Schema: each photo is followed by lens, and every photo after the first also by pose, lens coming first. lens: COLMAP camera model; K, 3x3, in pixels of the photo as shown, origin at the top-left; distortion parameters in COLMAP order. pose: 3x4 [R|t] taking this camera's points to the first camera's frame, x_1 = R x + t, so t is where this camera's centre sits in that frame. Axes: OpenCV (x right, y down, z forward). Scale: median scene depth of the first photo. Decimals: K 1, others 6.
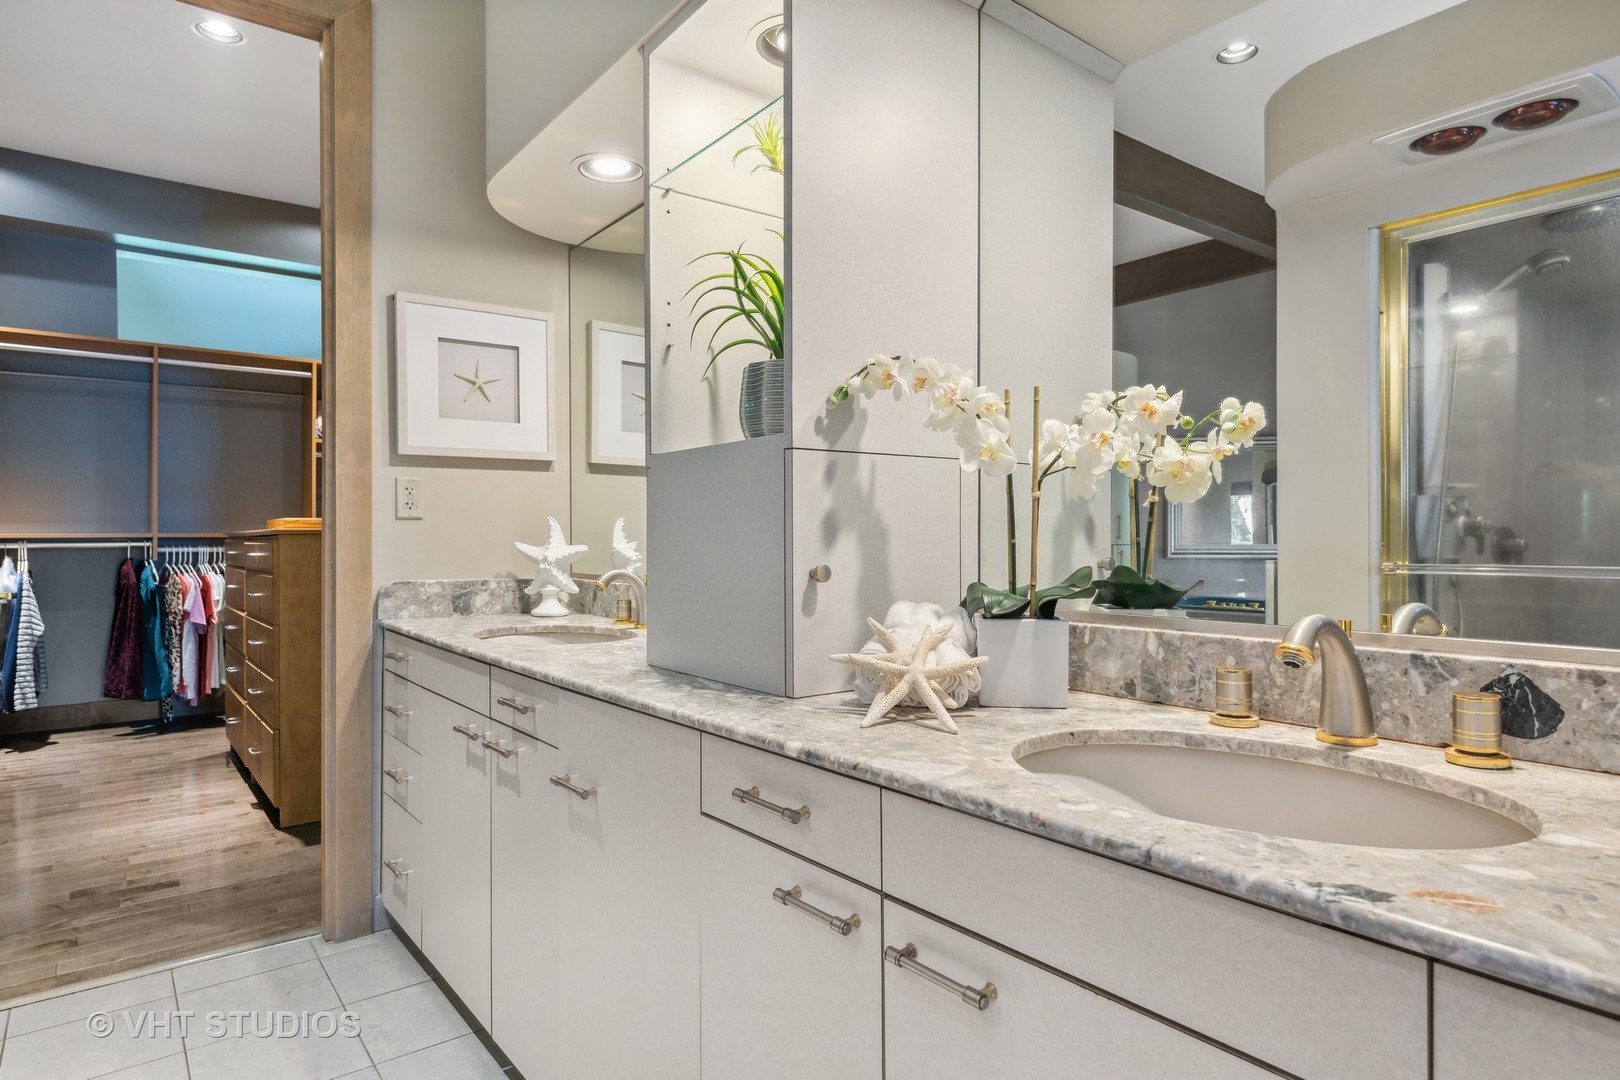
lens RADIAL K [[912.4, 0, 815.9], [0, 912.4, 539.8], [0, 0, 1]] dist [-0.003507, 0.000770]
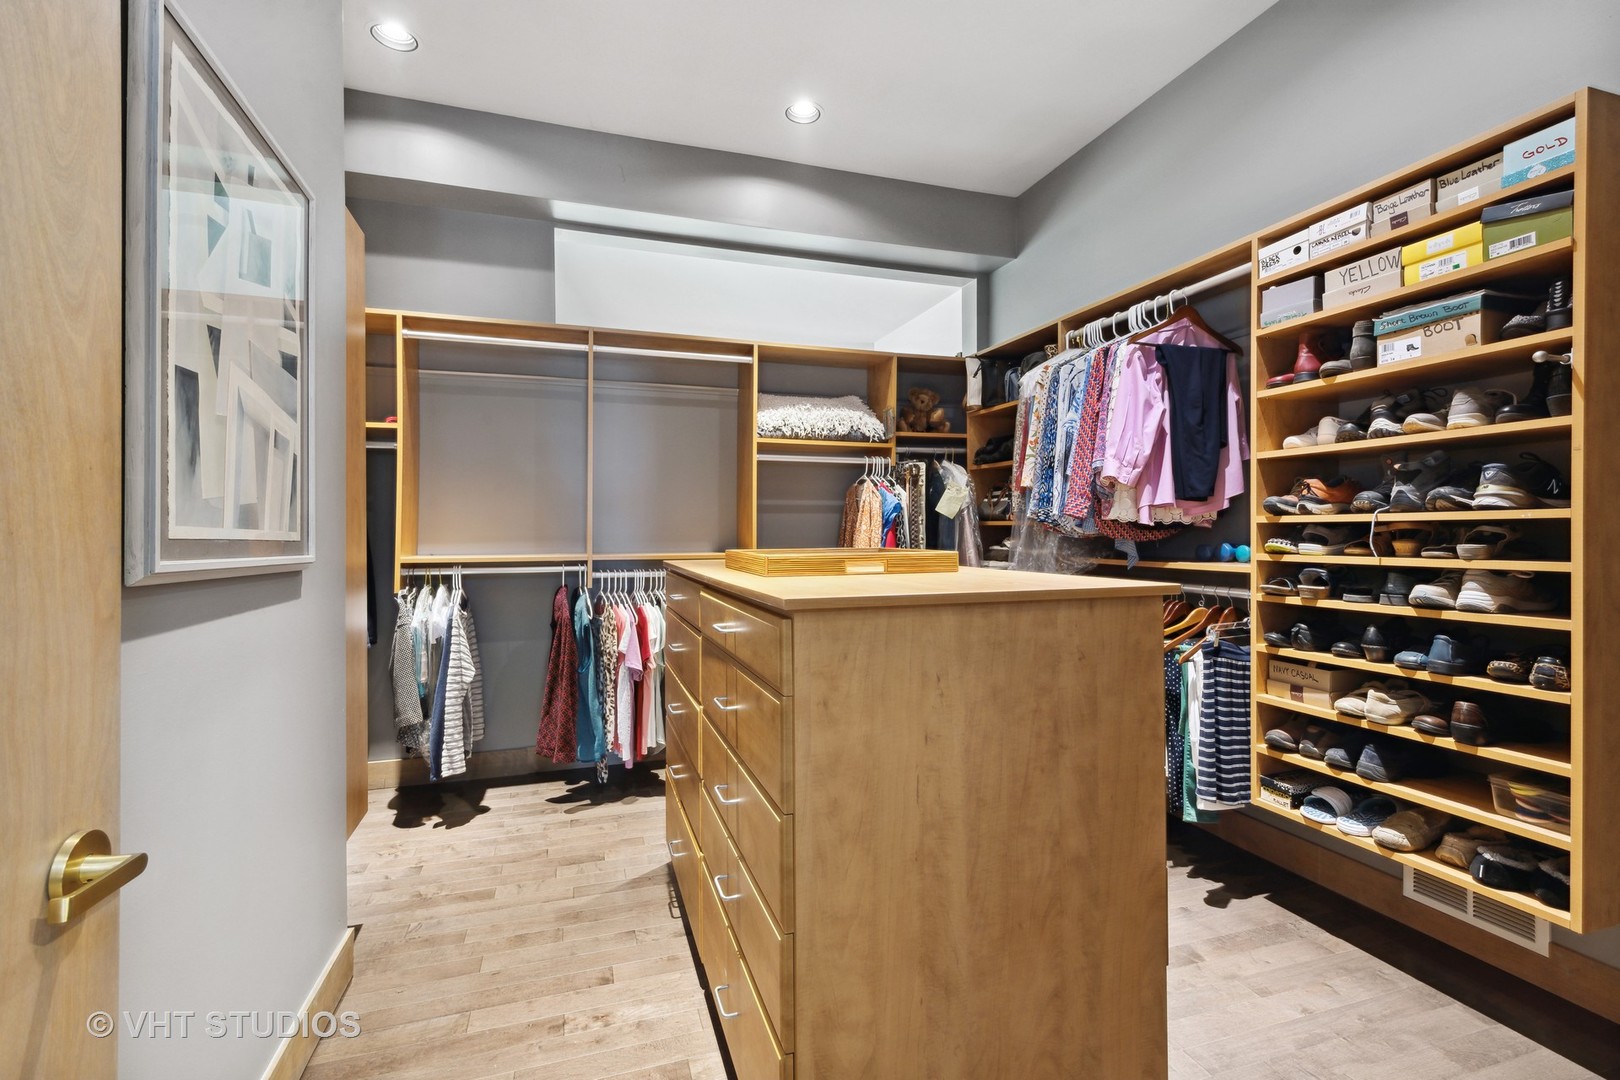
lens RADIAL K [[742.1, 0, 809.3], [0, 742.1, 534.4], [0, 0, 1]] dist [0.004685, 0.000159]
pose [[0.935562, 0.003072, -0.353149, -0.301194], [-0.002464, 0.999995, 0.002169, -0.028522], [0.353153, -0.001159, 0.935565, 0.440570]]
